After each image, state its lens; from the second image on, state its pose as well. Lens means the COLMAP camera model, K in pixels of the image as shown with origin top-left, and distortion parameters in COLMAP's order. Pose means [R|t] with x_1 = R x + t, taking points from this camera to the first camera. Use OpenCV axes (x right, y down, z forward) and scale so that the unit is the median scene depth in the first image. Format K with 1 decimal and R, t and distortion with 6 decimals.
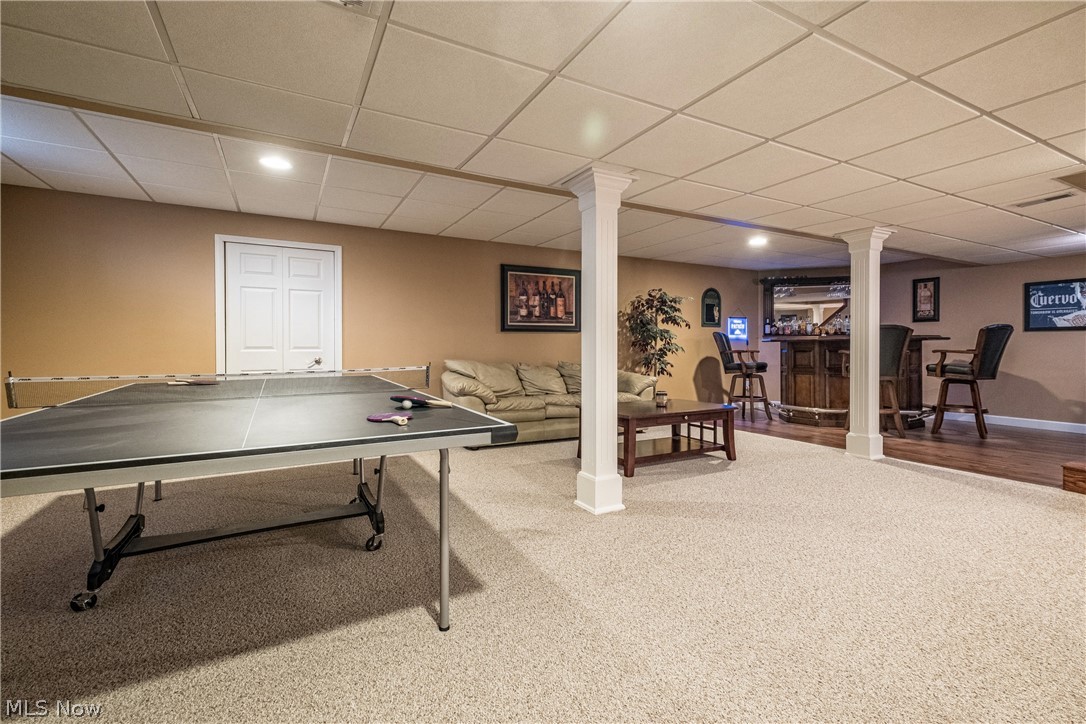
lens RADIAL K [[471.0, 0, 541.1], [0, 471.0, 356.3], [0, 0, 1]] dist [0.018913, -0.005460]
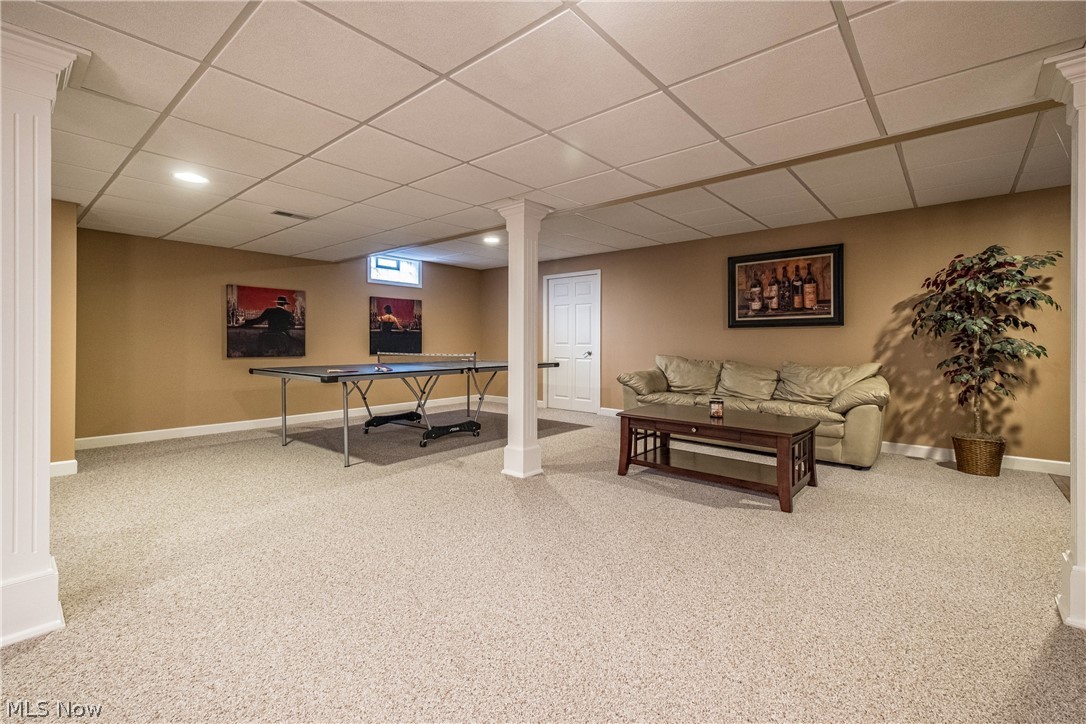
lens RADIAL K [[471.0, 0, 547.7], [0, 471.0, 339.8], [0, 0, 1]] dist [0.018913, -0.005460]
pose [[0.359093, -0.001456, -0.933301, 0.649644], [-0.026677, 0.999574, -0.011823, -0.007457], [0.932921, 0.029143, 0.358901, 0.306360]]
